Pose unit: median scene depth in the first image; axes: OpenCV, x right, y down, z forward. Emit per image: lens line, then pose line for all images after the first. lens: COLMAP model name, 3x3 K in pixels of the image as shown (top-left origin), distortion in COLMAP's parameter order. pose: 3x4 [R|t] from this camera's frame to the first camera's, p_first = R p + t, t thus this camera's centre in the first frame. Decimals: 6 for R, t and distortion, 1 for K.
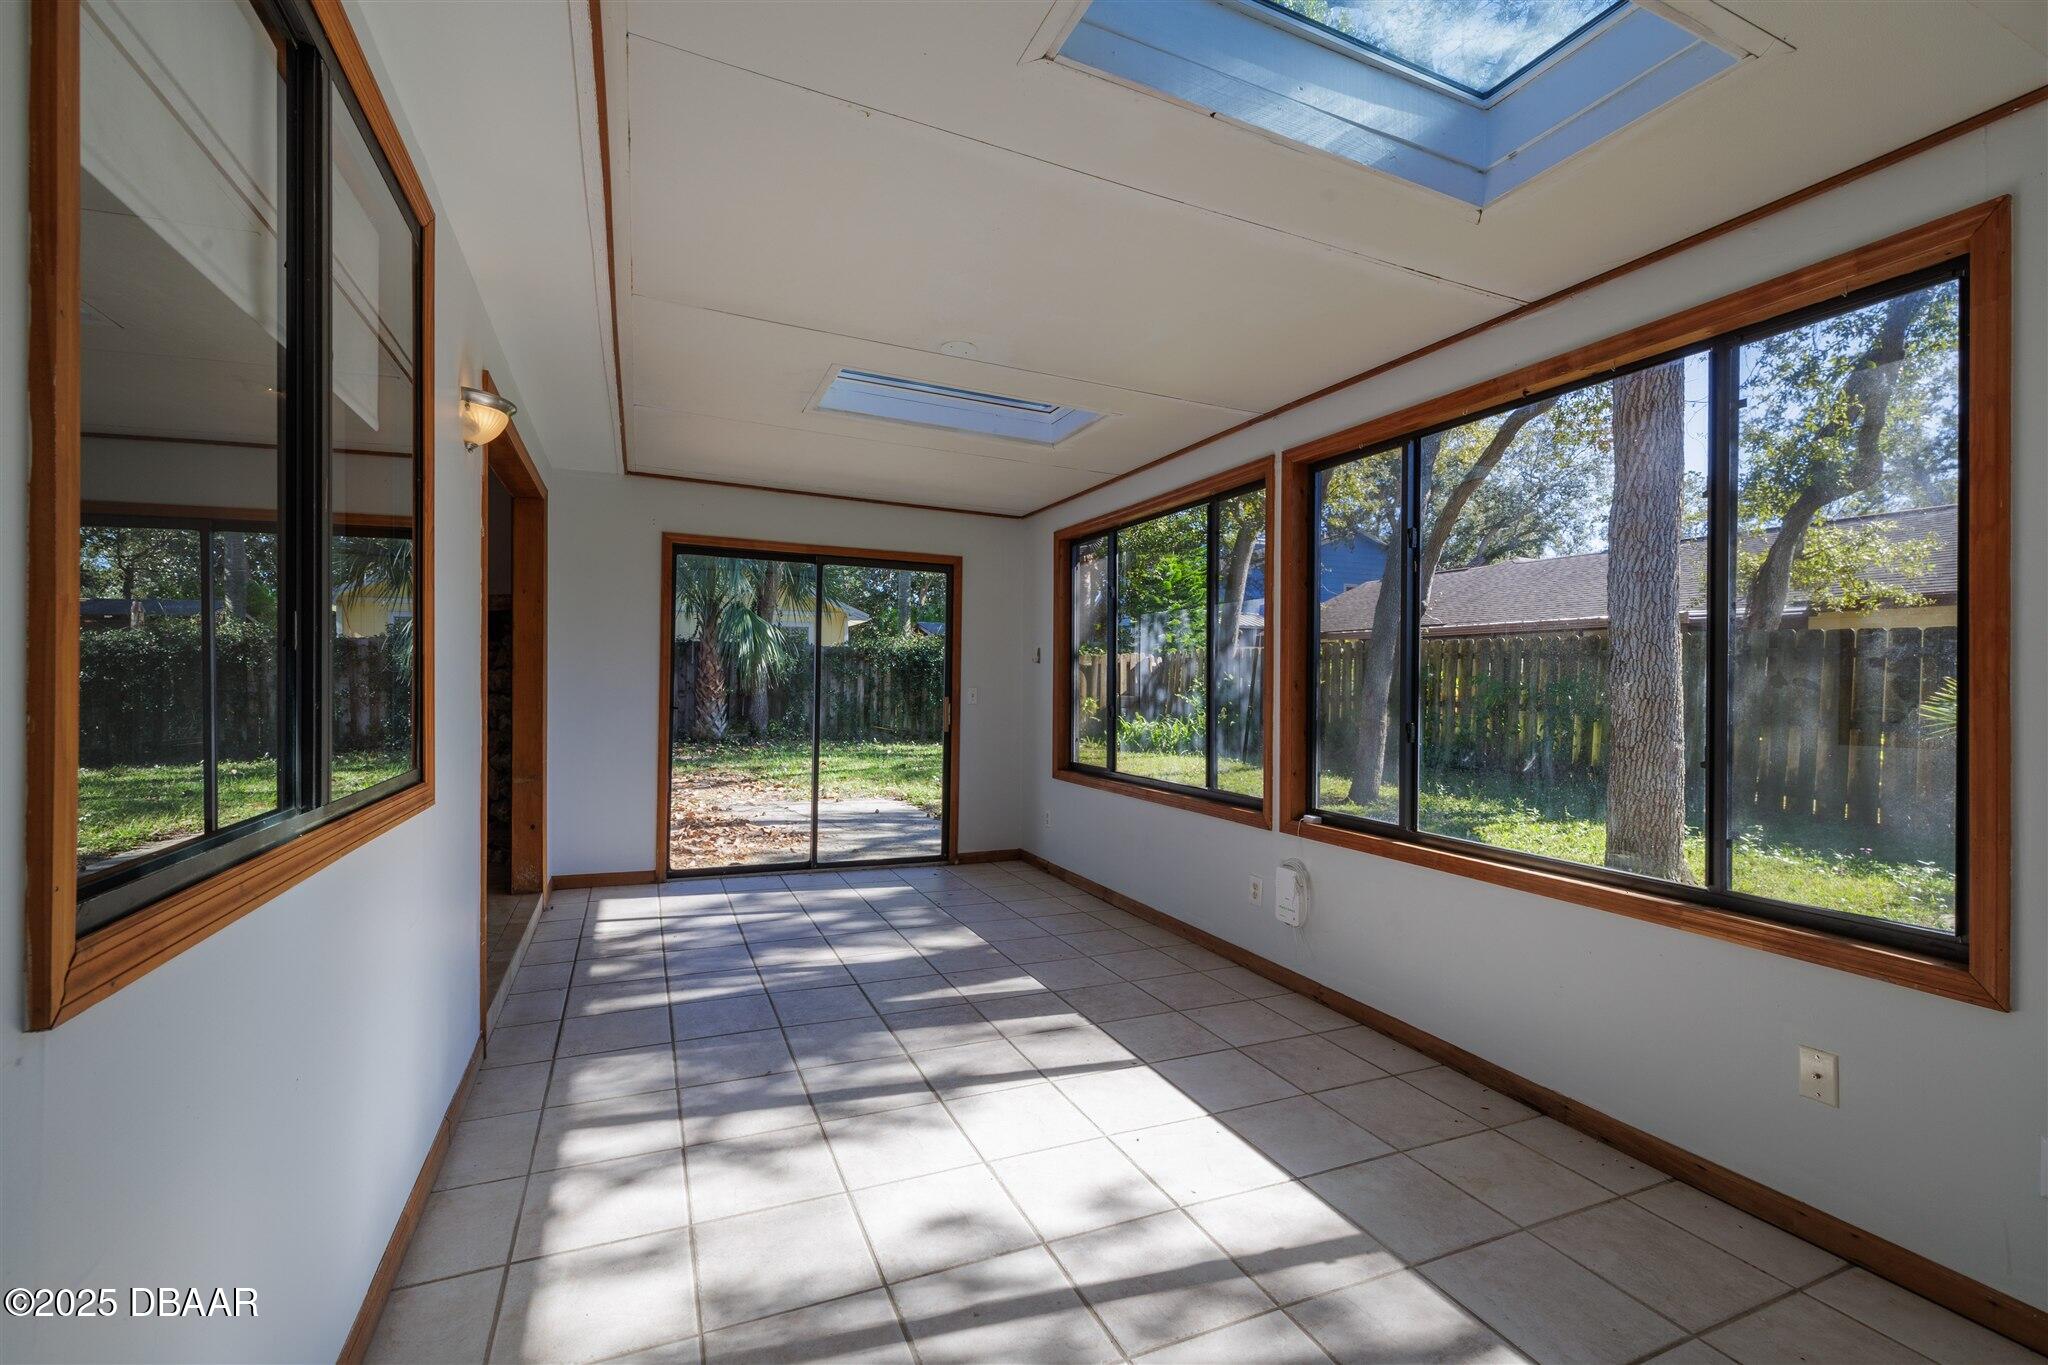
lens RADIAL K [[870.7, 0, 1024.0], [0, 870.7, 682.5], [0, 0, 1]] dist [0.002043, 0.000485]
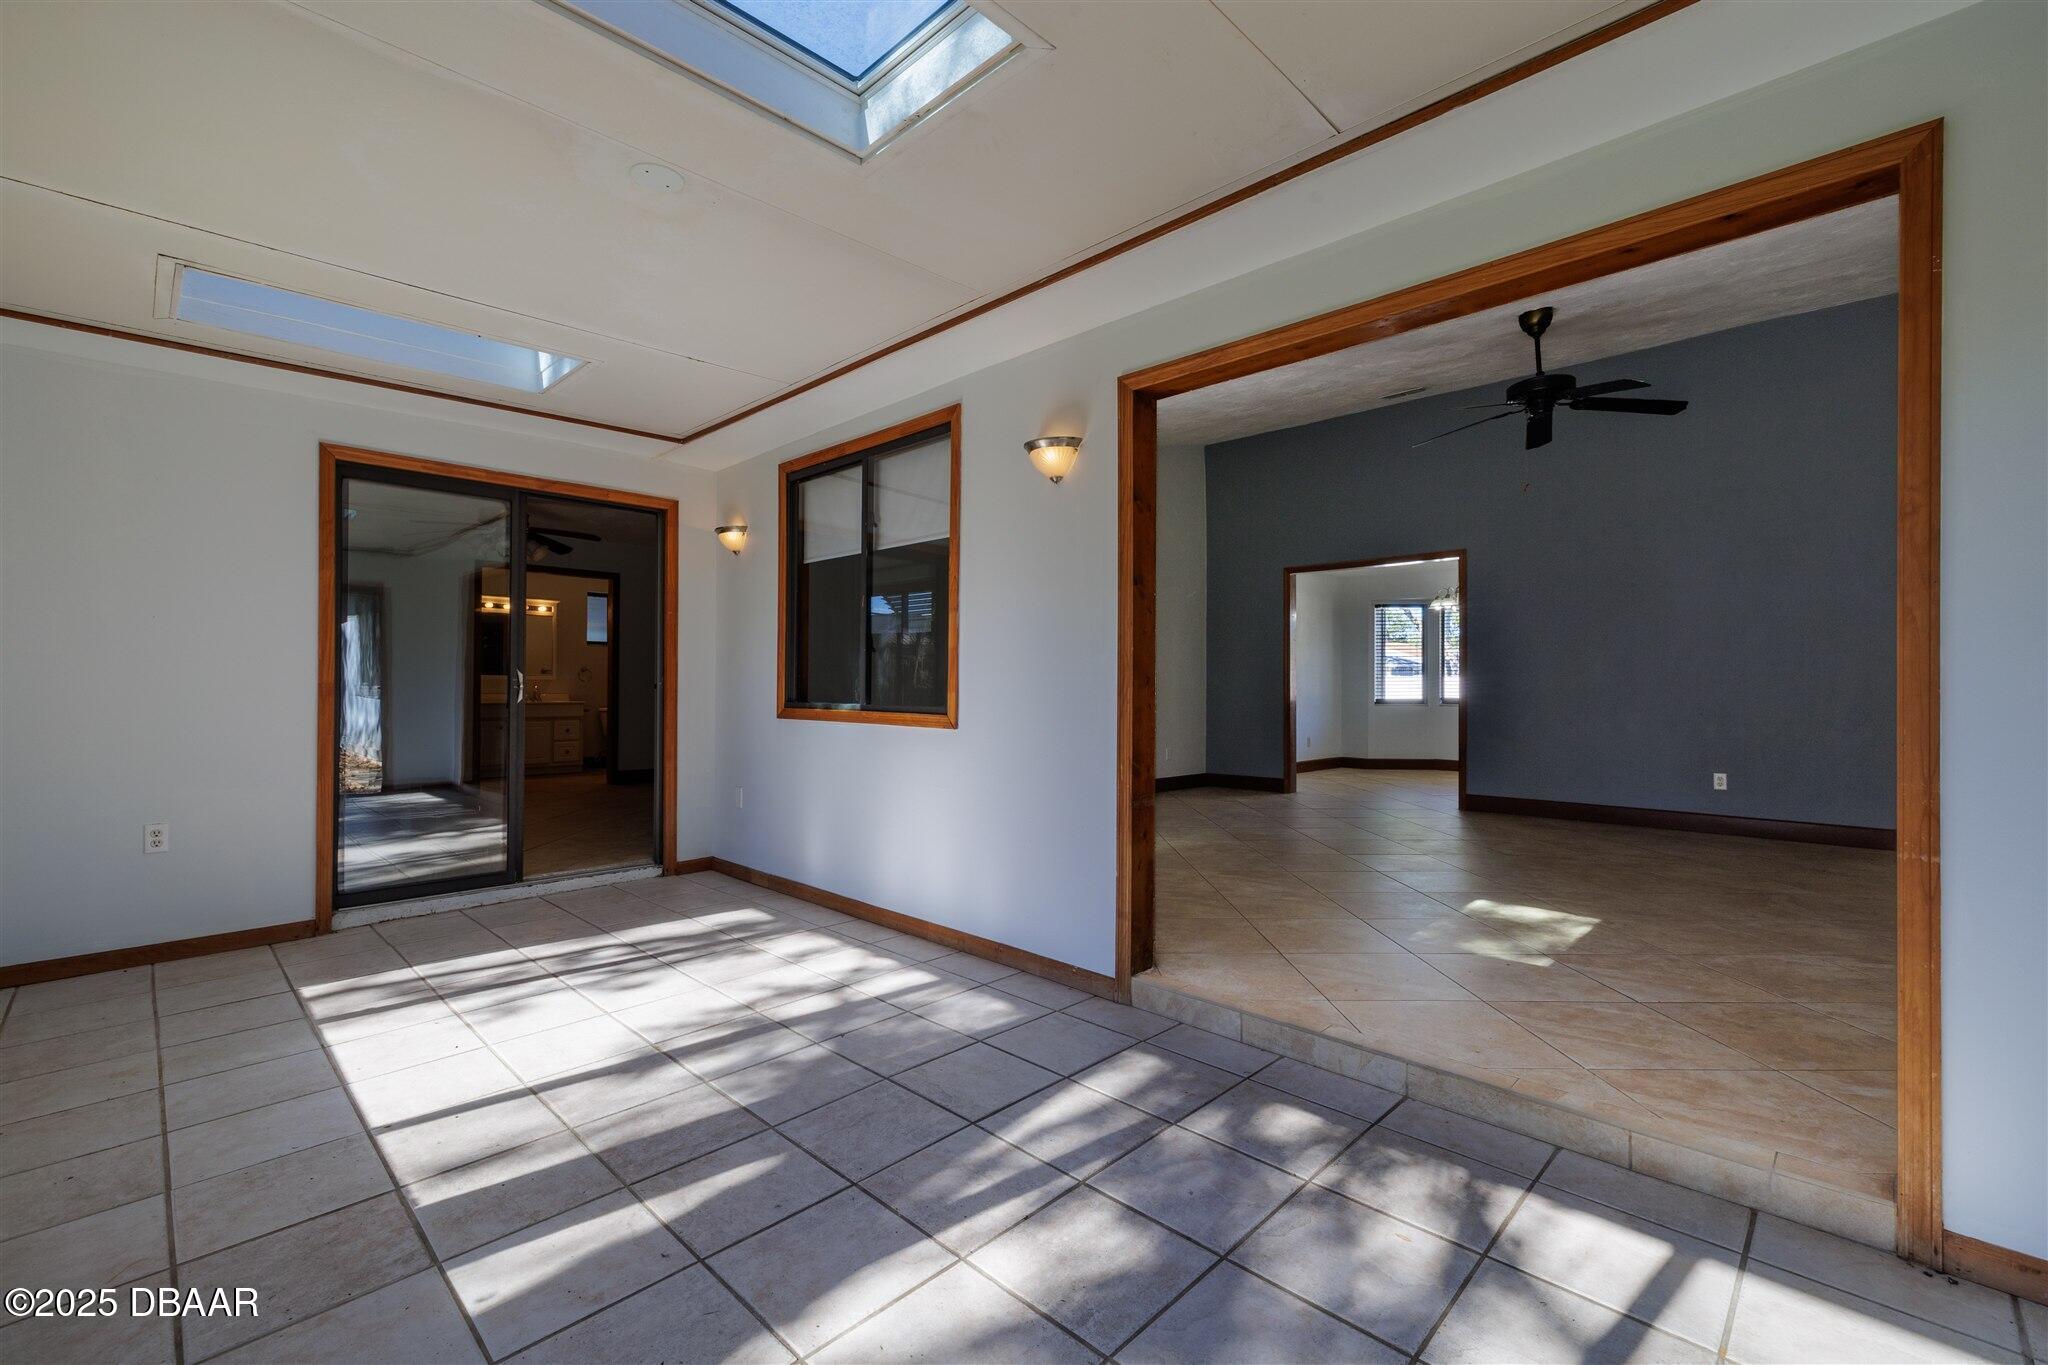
lens RADIAL K [[870.7, 0, 1024.0], [0, 870.7, 682.5], [0, 0, 1]] dist [0.002043, 0.000485]
pose [[-0.927065, -0.012330, -0.374697, -0.102973], [-0.010331, 0.999920, -0.007343, 0.043761], [0.374757, -0.002936, -0.927118, 1.951197]]
